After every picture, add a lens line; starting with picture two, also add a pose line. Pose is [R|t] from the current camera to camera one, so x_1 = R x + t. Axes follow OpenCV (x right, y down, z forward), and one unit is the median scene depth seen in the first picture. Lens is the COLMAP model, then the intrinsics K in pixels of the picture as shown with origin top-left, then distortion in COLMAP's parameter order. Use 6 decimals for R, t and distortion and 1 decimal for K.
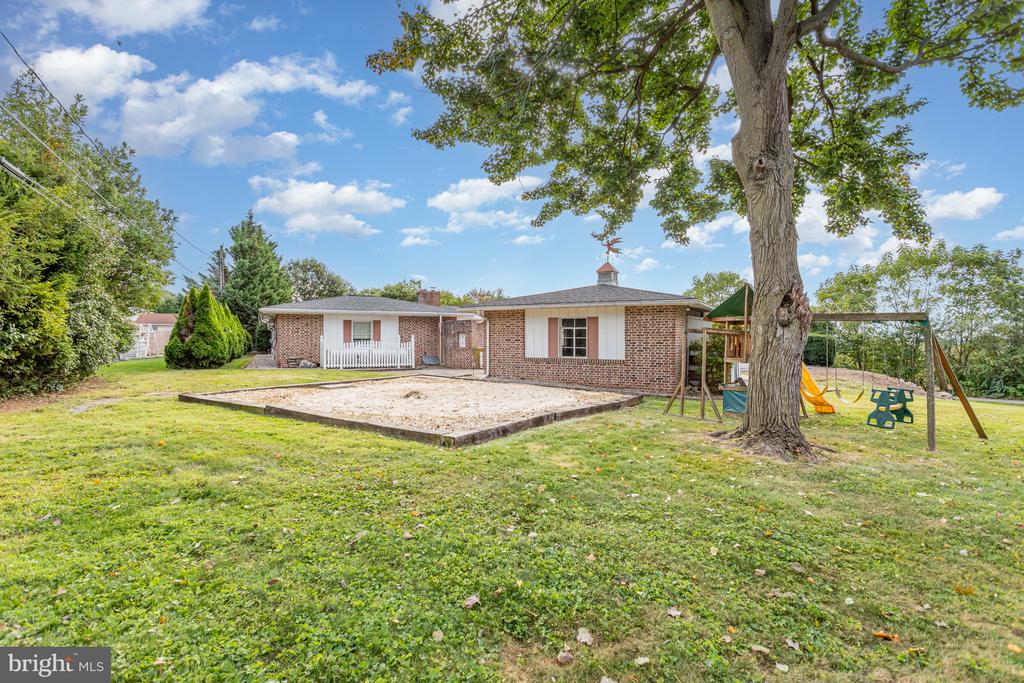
lens RADIAL K [[487.7, 0, 509.7], [0, 487.7, 339.0], [0, 0, 1]] dist [0.002187, 0.000773]
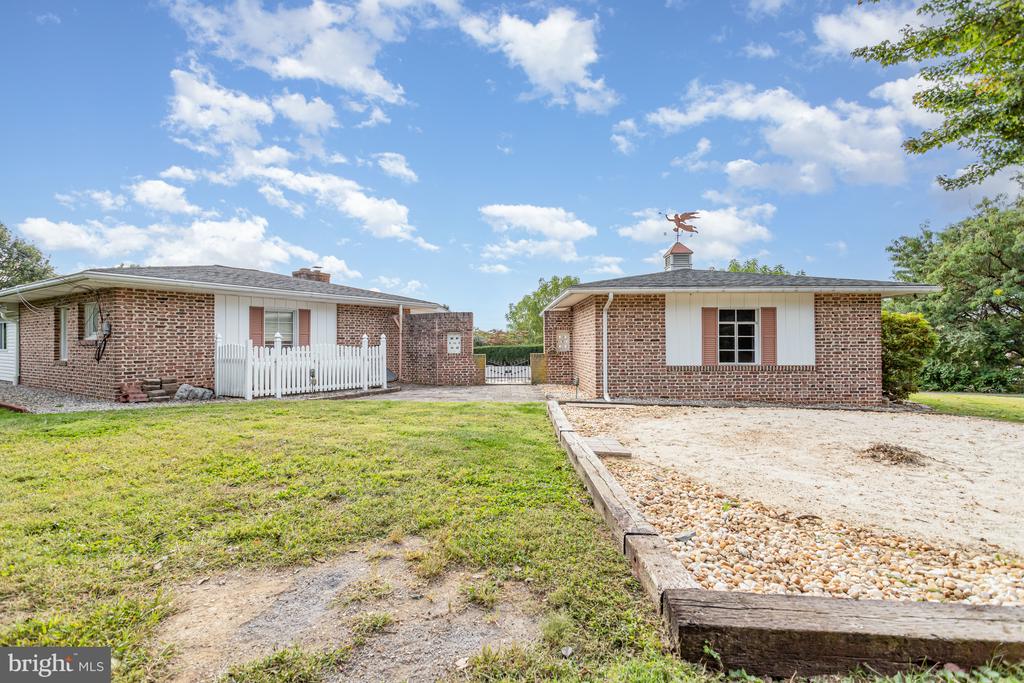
lens RADIAL K [[487.7, 0, 509.7], [0, 487.7, 339.0], [0, 0, 1]] dist [0.002187, 0.000773]
pose [[0.863996, -0.000113, 0.503499, -0.492151], [0.006314, 0.999924, -0.010611, 0.006610], [-0.503460, 0.012347, 0.863931, 0.527758]]
